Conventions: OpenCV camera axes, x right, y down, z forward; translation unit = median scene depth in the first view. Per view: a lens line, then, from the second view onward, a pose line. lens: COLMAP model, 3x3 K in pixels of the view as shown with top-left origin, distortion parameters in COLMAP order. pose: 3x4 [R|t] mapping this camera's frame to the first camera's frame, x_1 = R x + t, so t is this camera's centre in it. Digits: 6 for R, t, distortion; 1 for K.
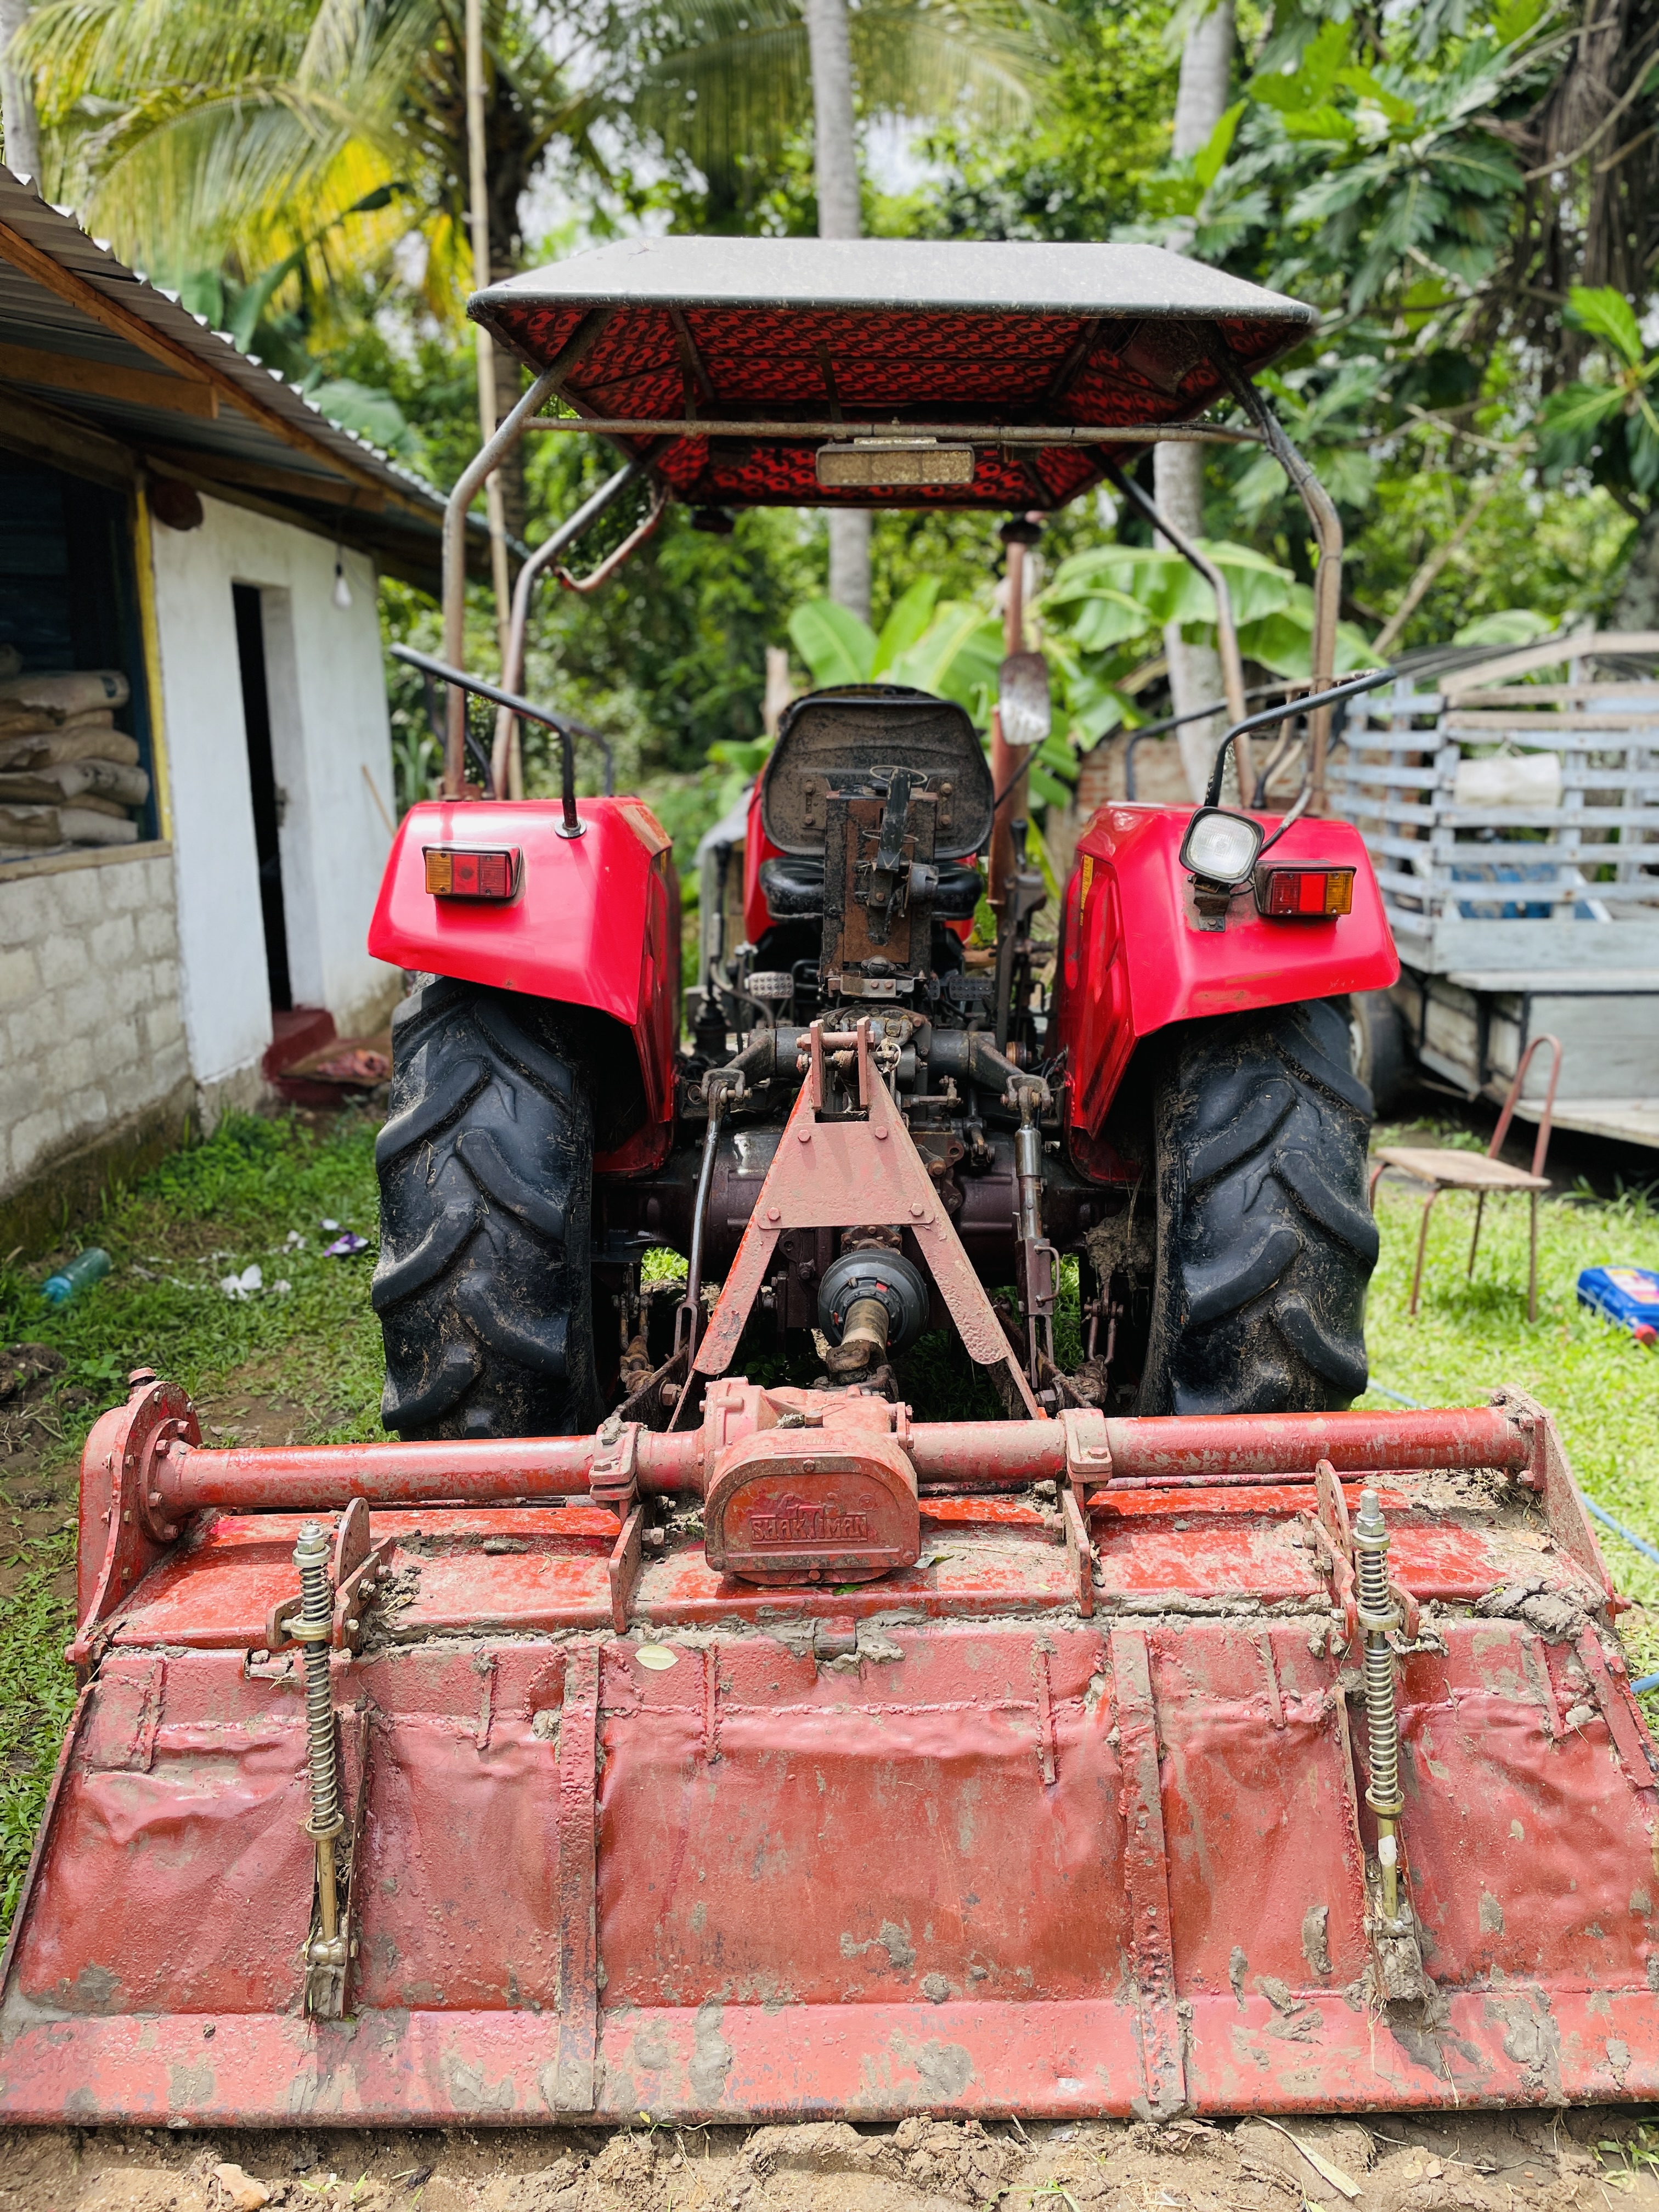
lens RADIAL K [[1601.5, 0, 861.9], [0, 1601.5, 1108.8], [0, 0, 1]] dist [0.027051, -0.004536]
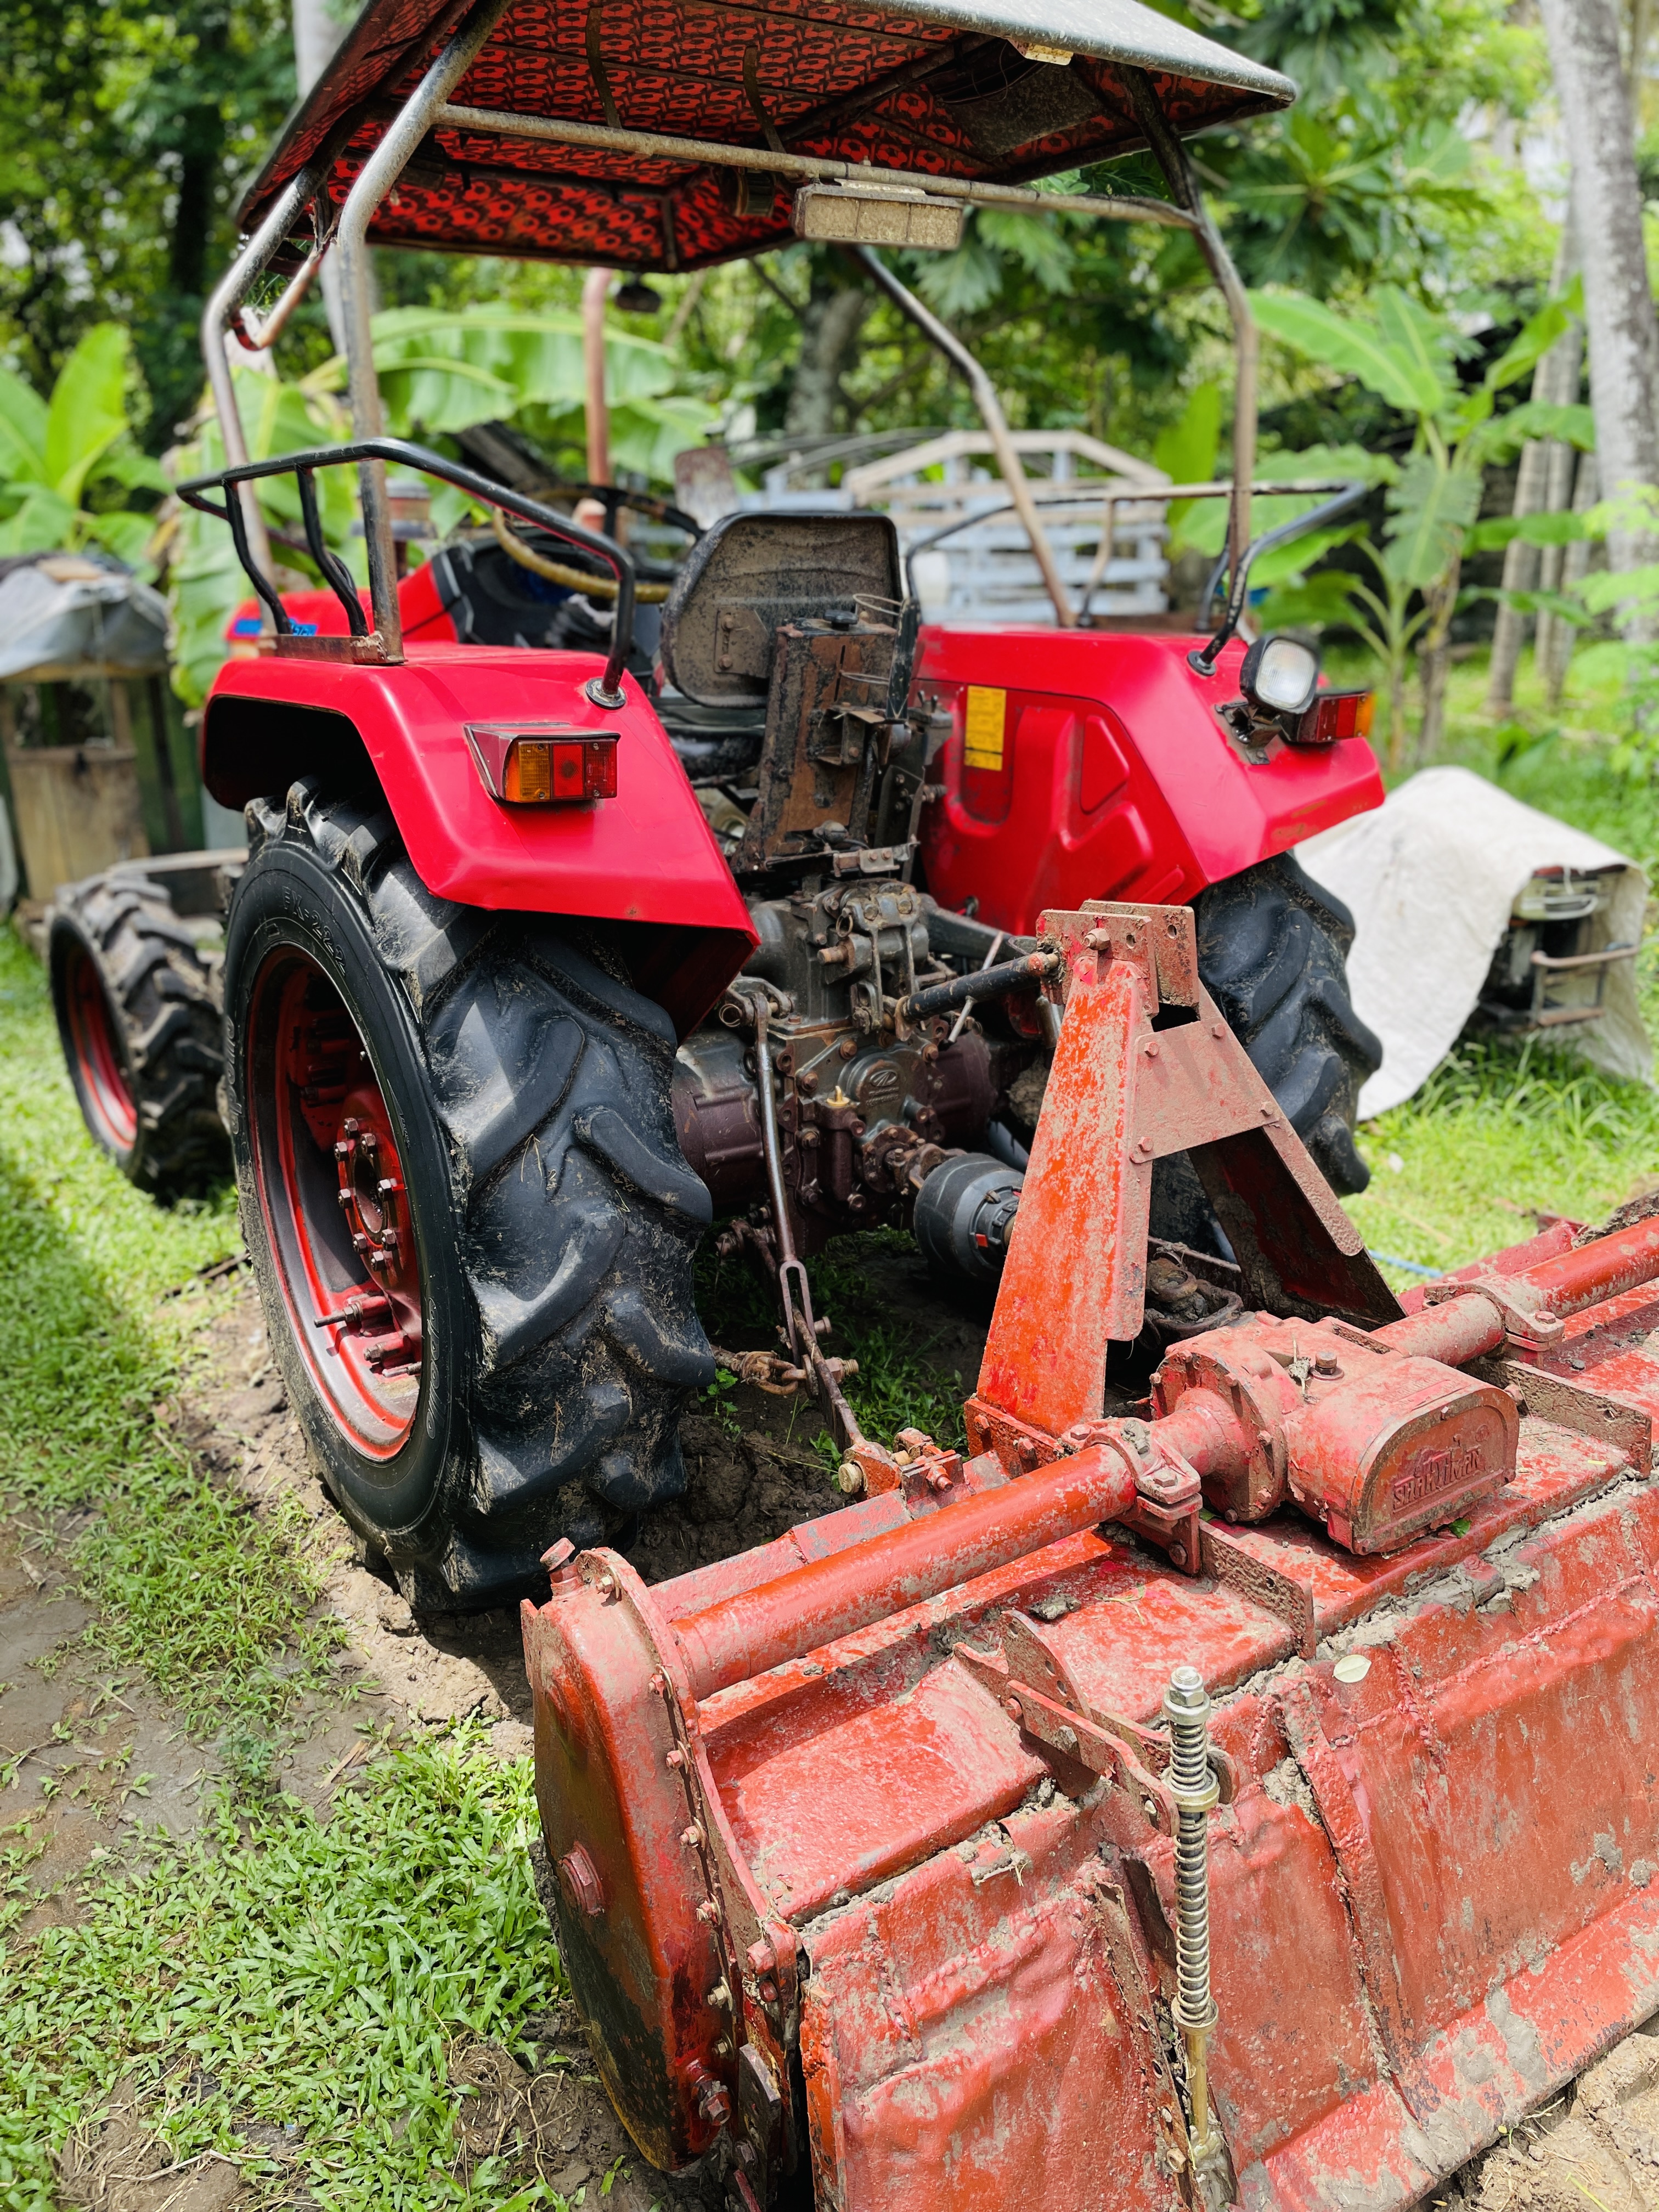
lens RADIAL K [[1601.5, 0, 861.9], [0, 1601.5, 1108.8], [0, 0, 1]] dist [0.027051, -0.004536]
pose [[0.844082, -0.185089, 0.503256, -0.516023], [0.121454, 0.980139, 0.156770, -0.090080], [-0.522278, -0.071204, 0.849798, 0.287081]]
